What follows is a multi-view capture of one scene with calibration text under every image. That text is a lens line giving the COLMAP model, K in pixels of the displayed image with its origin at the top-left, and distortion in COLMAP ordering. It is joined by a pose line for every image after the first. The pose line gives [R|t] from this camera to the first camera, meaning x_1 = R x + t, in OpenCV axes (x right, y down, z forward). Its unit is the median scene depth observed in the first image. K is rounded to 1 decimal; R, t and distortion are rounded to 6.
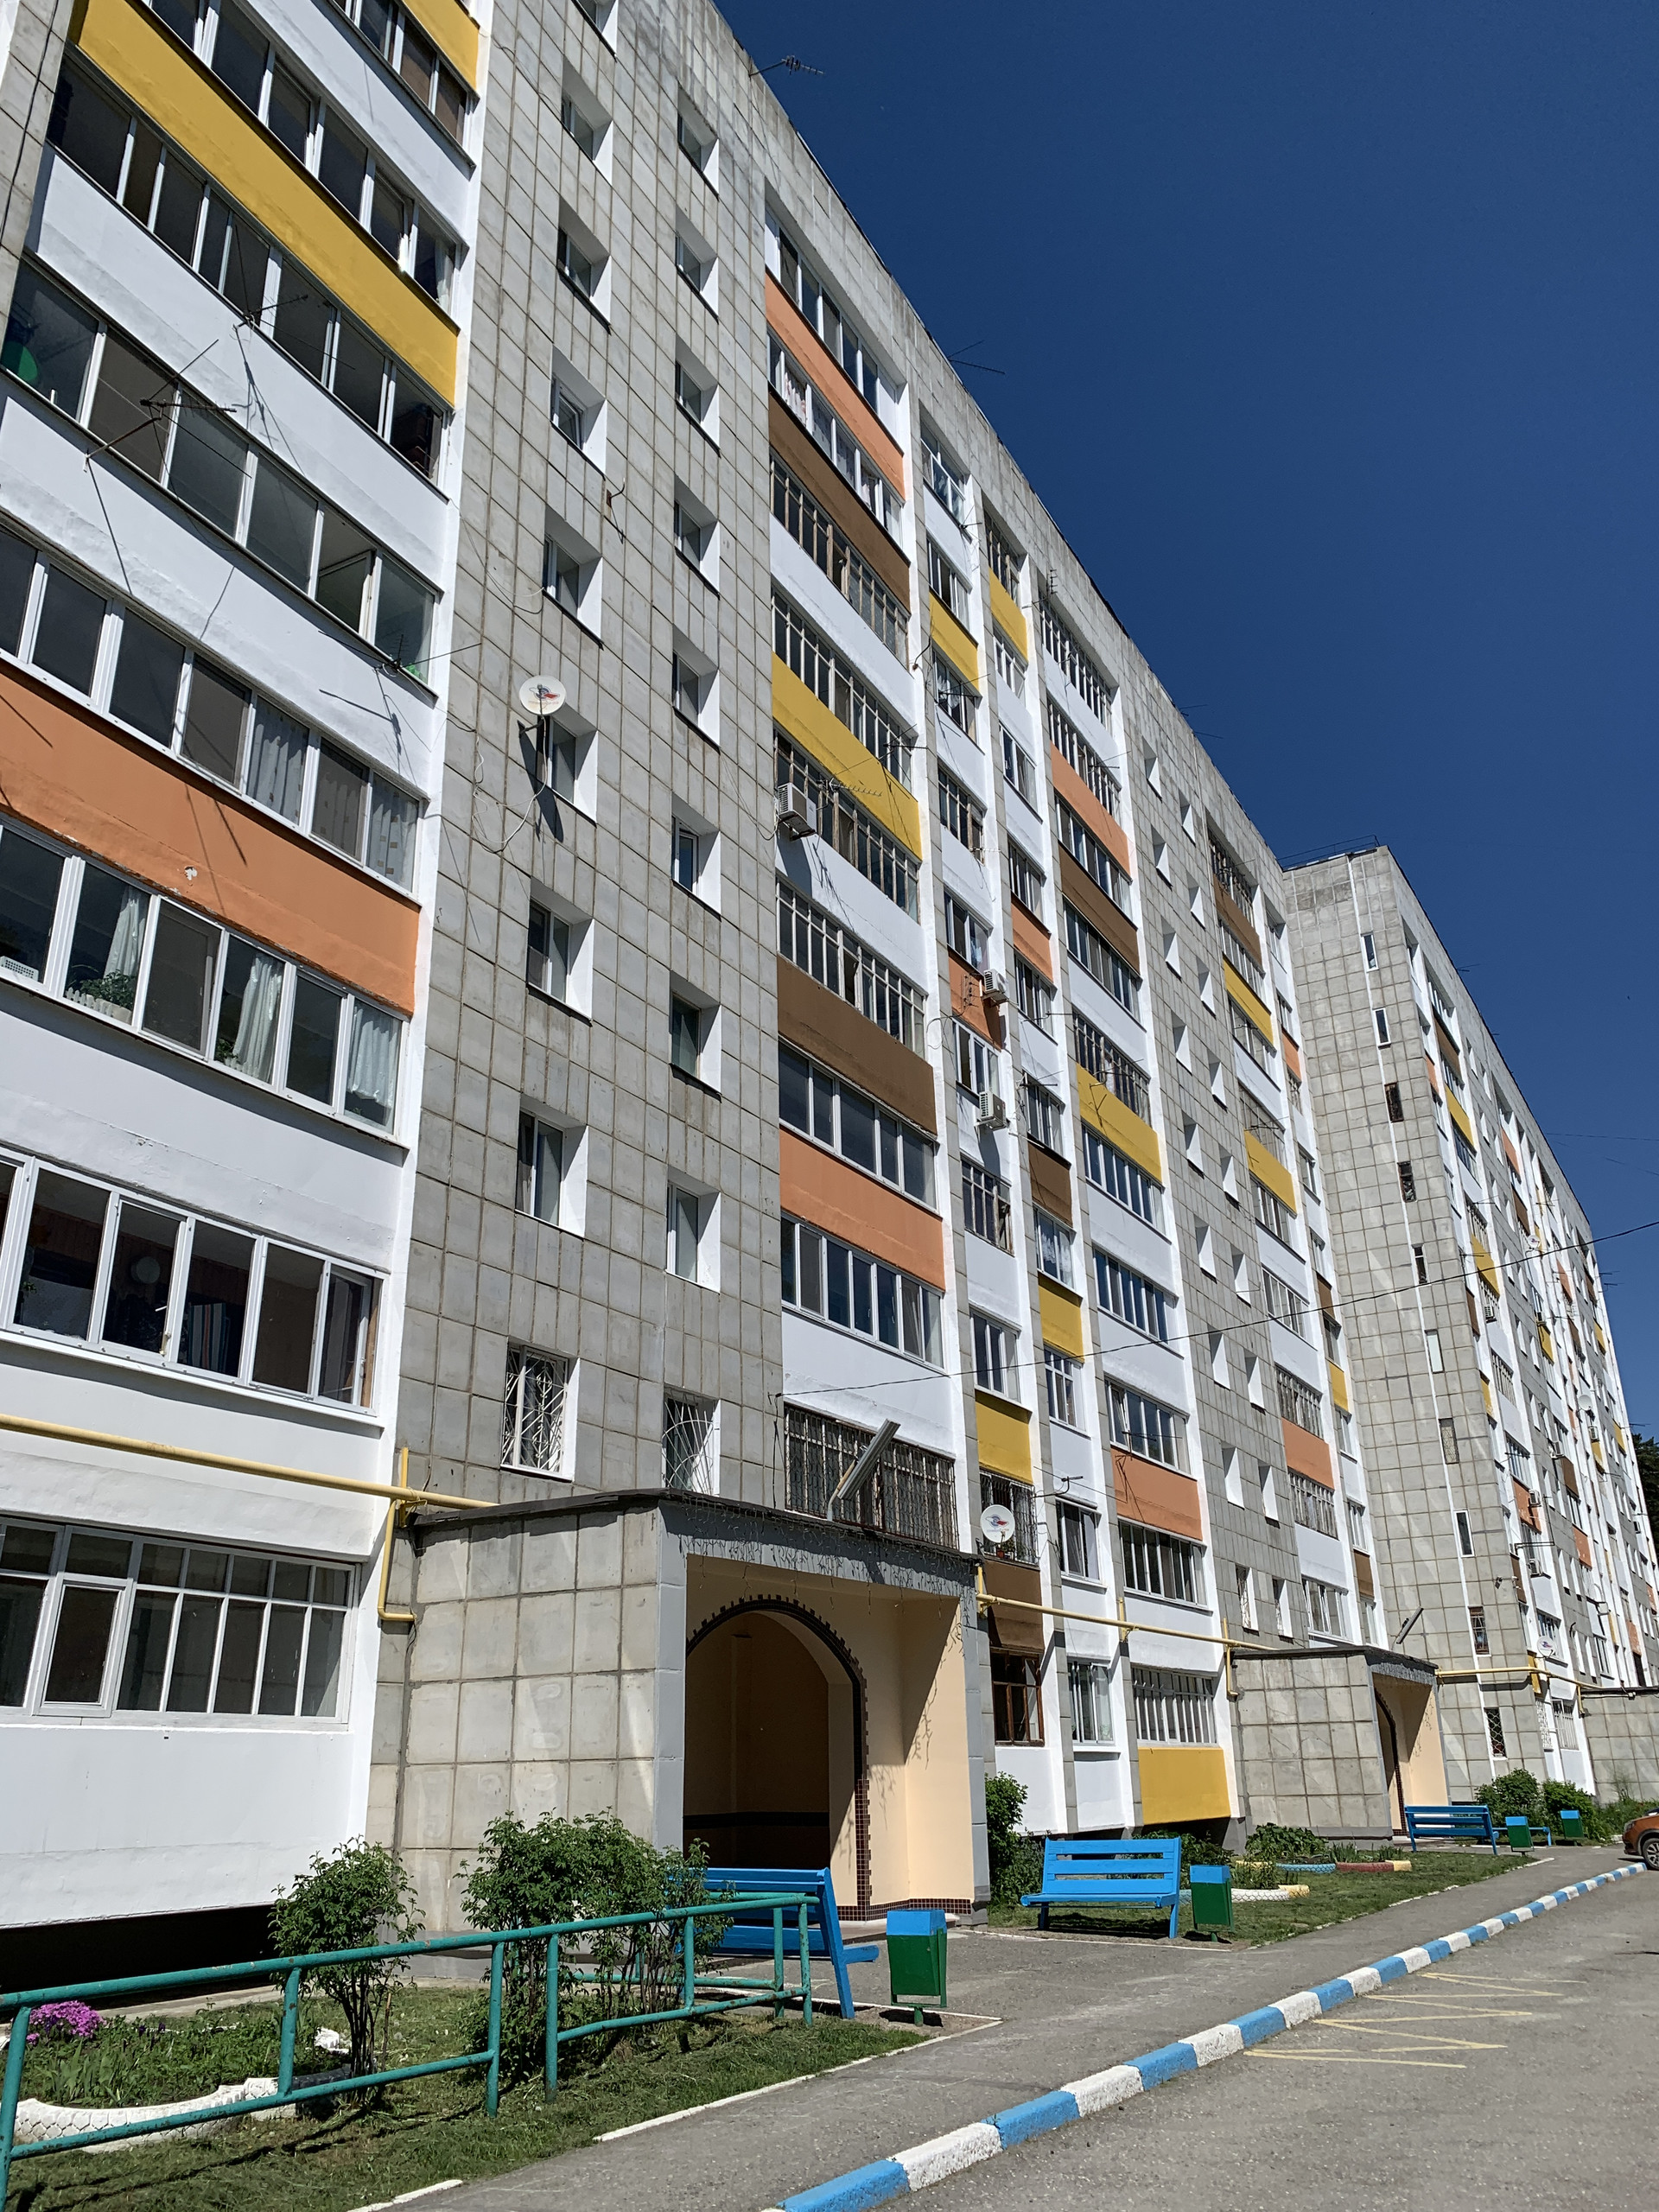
lens RADIAL K [[1667.6, 0, 817.2], [0, 1667.6, 1098.7], [0, 0, 1]] dist [0.031149, -0.025936]
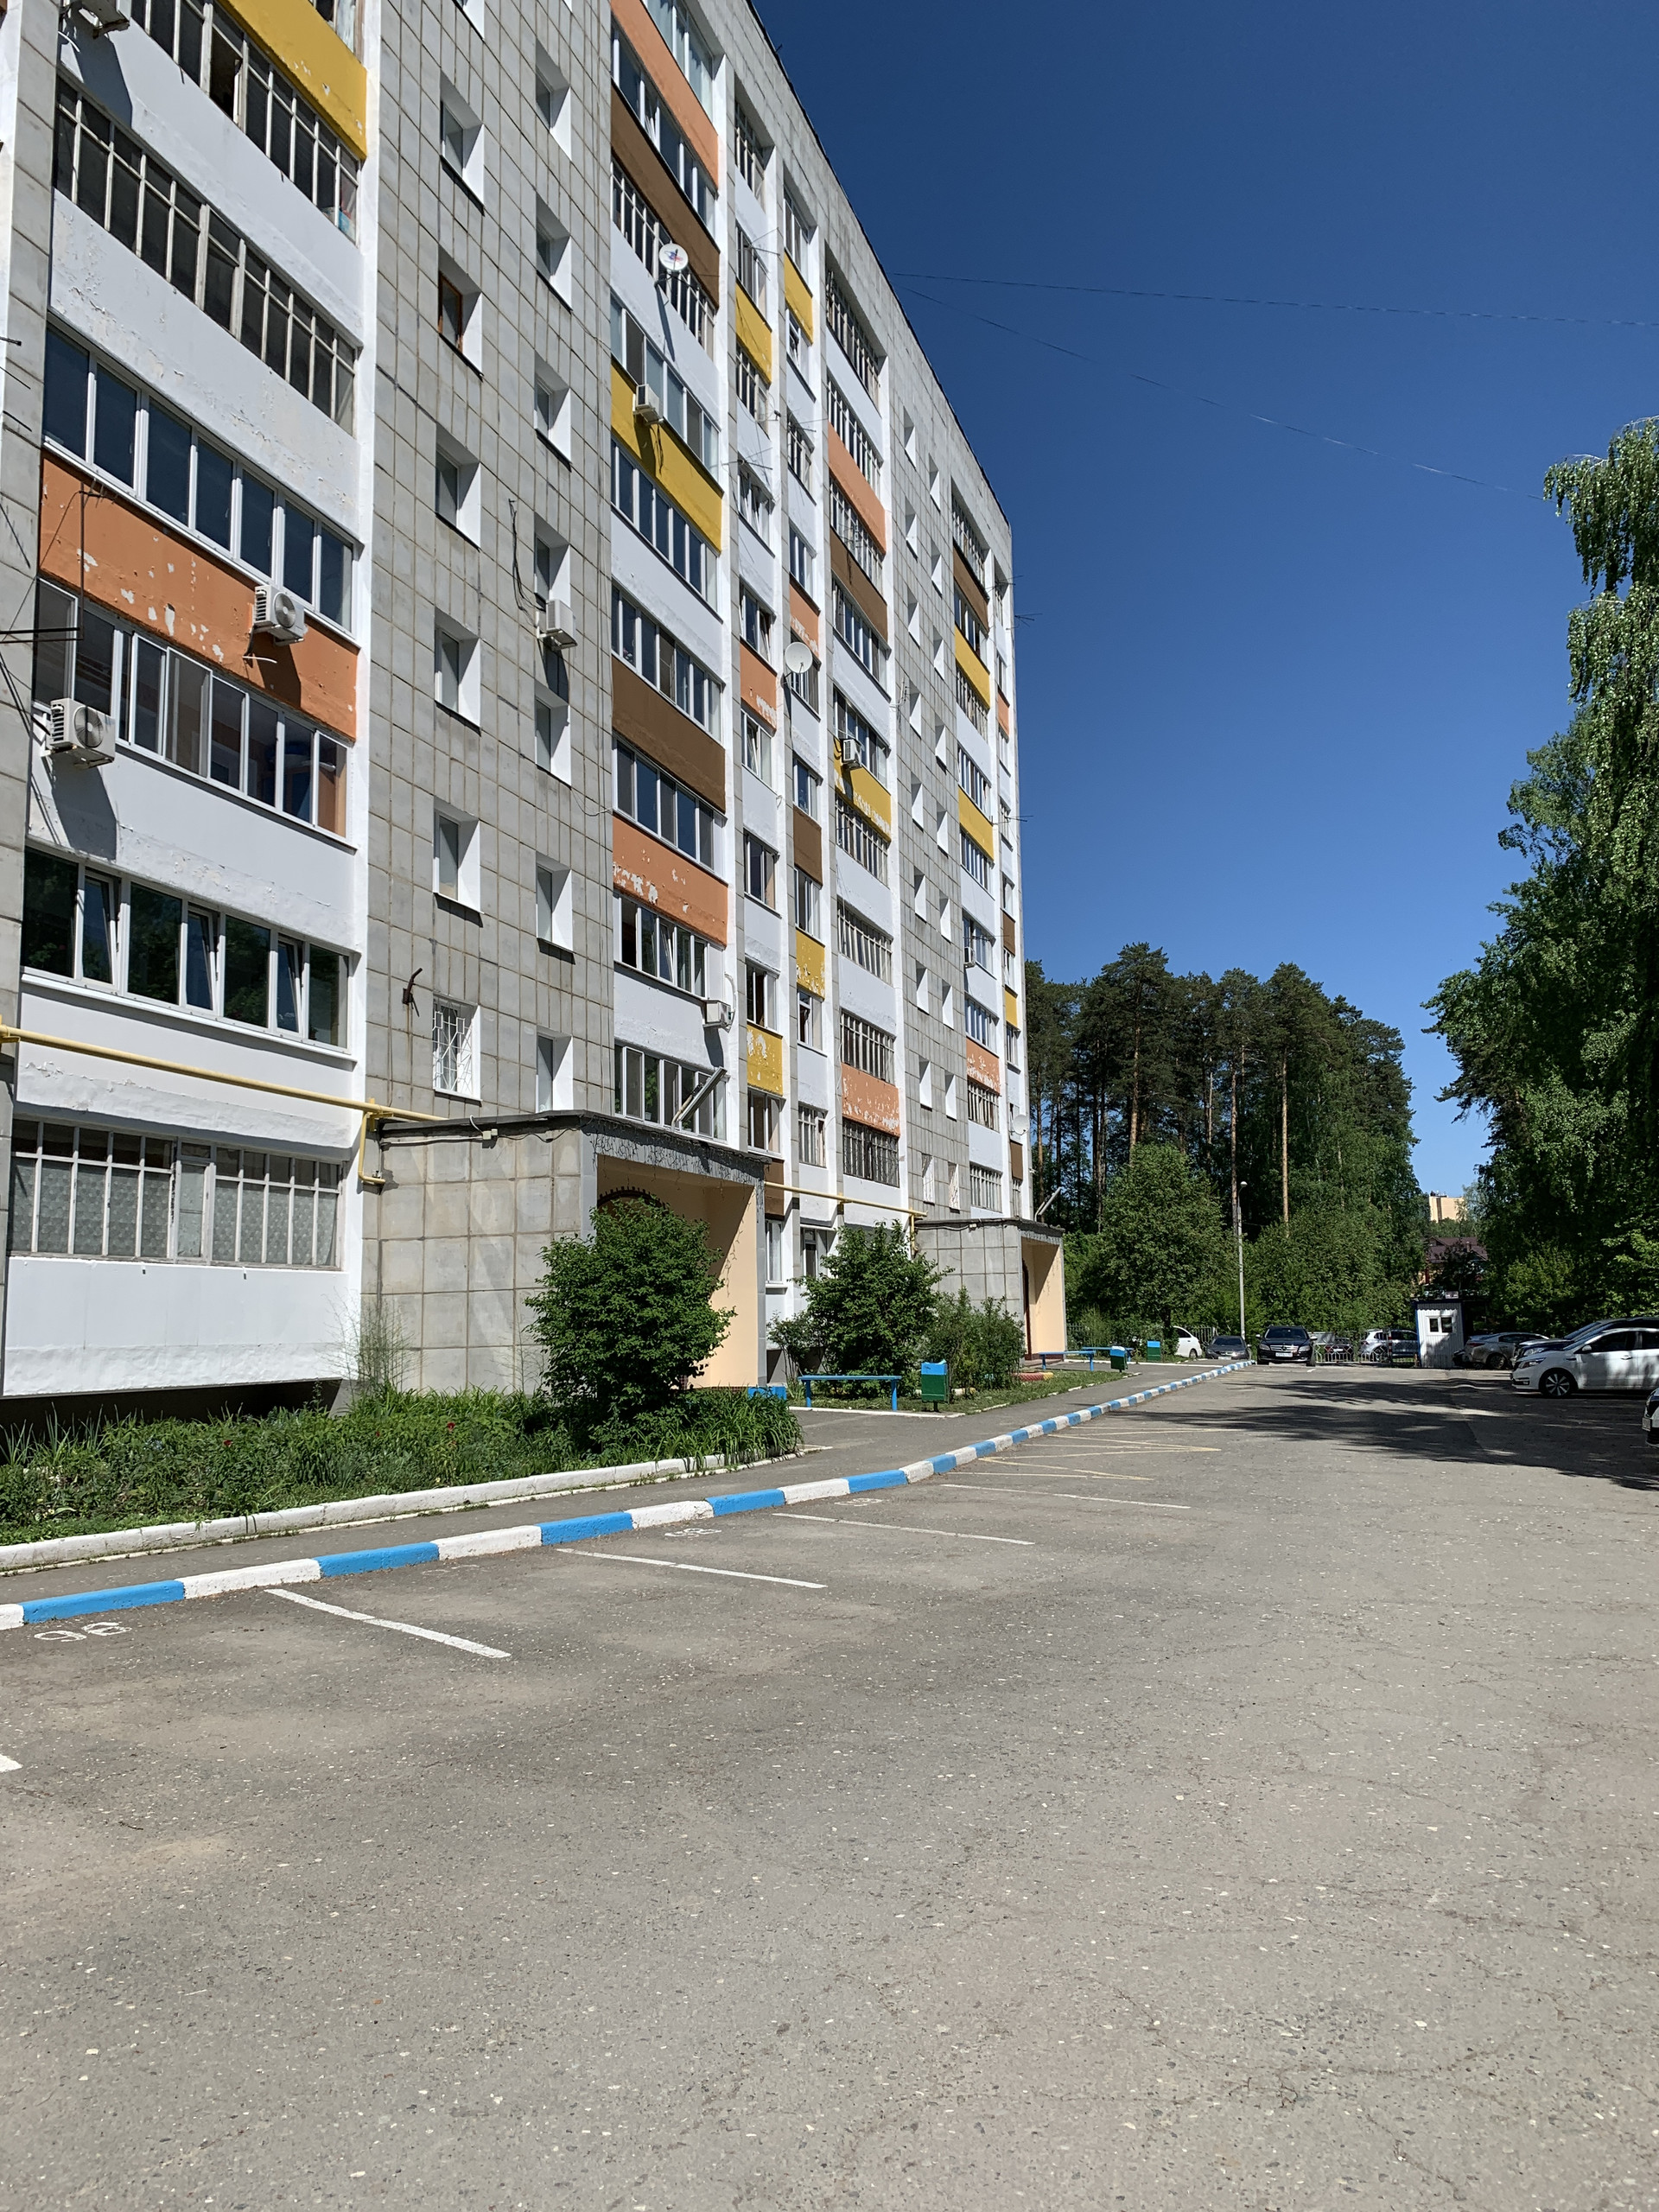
lens RADIAL K [[1667.6, 0, 830.5], [0, 1667.6, 1114.1], [0, 0, 1]] dist [0.031149, -0.025936]
pose [[0.979192, 0.030724, 0.200595, -0.080243], [-0.081987, 0.964104, 0.252551, -0.070301], [-0.185635, -0.263742, 0.946562, -0.190172]]
